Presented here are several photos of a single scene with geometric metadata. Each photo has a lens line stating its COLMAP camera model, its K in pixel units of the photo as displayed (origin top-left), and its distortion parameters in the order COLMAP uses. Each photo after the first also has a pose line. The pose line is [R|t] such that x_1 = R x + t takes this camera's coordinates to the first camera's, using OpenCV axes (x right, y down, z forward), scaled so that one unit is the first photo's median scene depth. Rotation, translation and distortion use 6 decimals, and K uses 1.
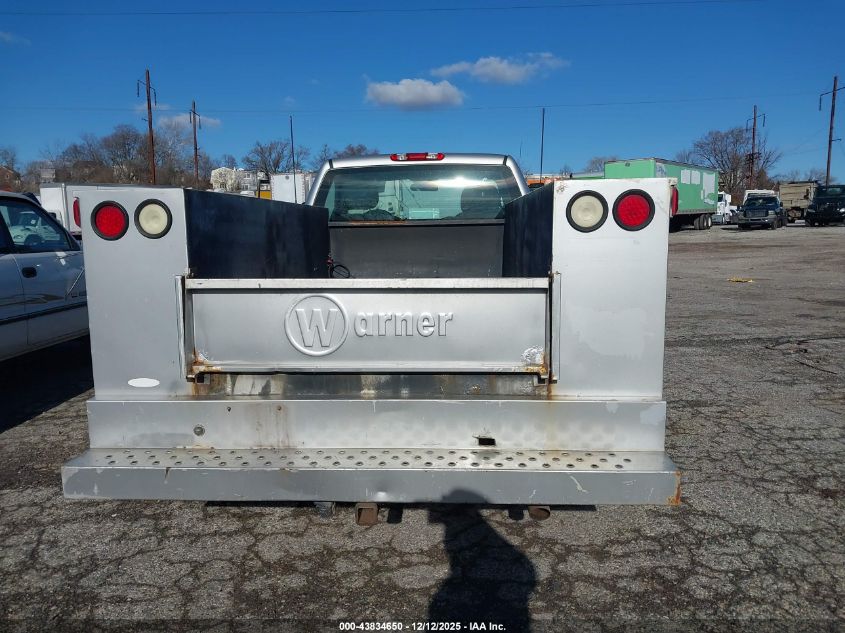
lens RADIAL K [[652.3, 0, 405.5], [0, 652.3, 317.9], [0, 0, 1]] dist [0.016898, -0.001360]
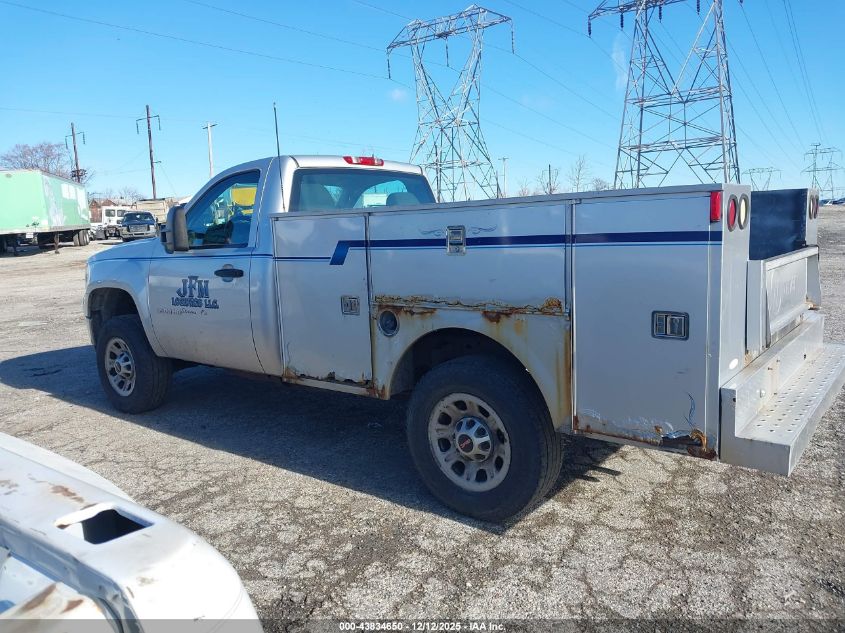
lens RADIAL K [[642.8, 0, 426.5], [0, 642.8, 320.1], [0, 0, 1]] dist [0.062022, -0.093656]
pose [[0.578859, -0.136009, 0.804005, -0.989748], [0.151599, 0.986752, 0.057777, -0.070237], [-0.801211, 0.088442, 0.591809, 0.495936]]
